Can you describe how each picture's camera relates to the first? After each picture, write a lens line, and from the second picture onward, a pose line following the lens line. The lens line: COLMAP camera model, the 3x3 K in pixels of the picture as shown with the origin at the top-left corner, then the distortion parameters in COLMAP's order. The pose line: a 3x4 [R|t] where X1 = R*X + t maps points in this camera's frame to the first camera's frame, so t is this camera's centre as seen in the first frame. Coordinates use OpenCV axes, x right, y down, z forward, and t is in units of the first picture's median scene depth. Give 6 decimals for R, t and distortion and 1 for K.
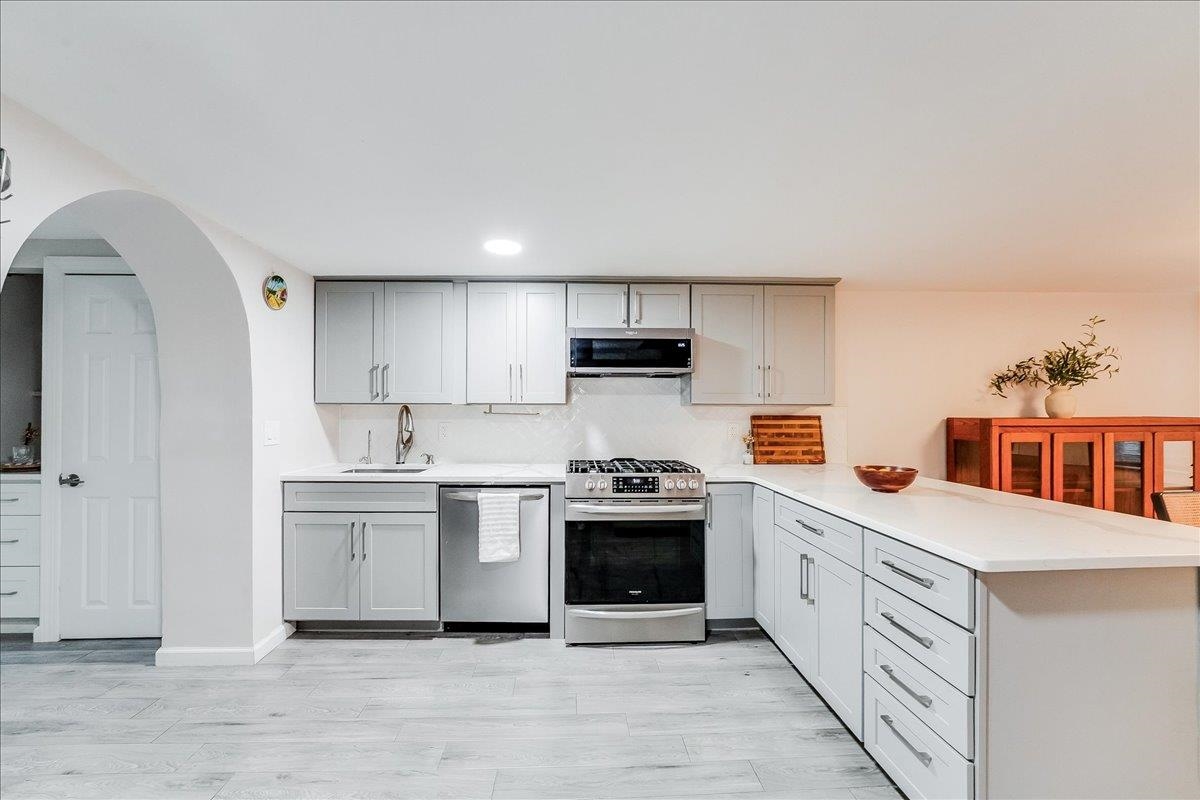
lens RADIAL K [[487.3, 0, 599.0], [0, 487.3, 409.1], [0, 0, 1]] dist [-0.016003, 0.000479]
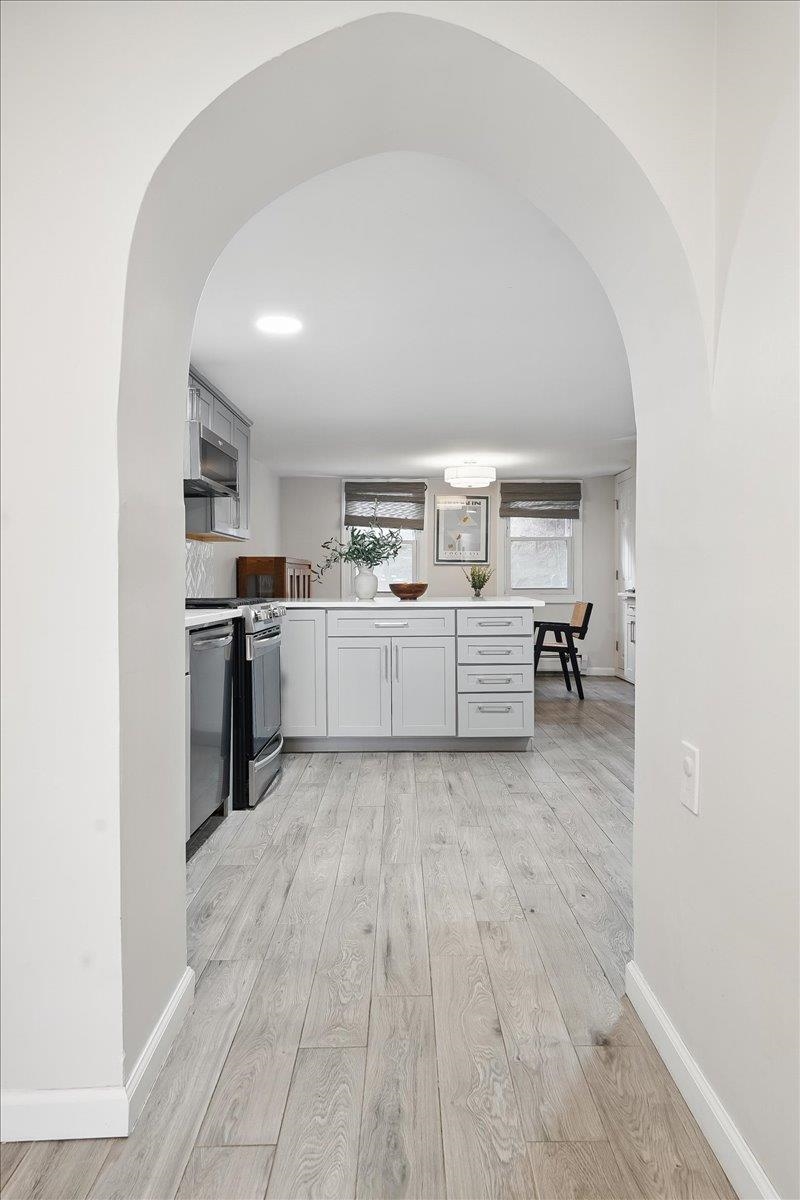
lens RADIAL K [[745.0, 0, 400.0], [0, 745.0, 600.0], [0, 0, 1]] dist [-0.000387, 0.000054]
pose [[0.053827, -0.029204, 0.998123, -1.270609], [-0.004067, 0.999558, 0.029465, 0.083045], [-0.998542, -0.005646, 0.053684, 0.648080]]
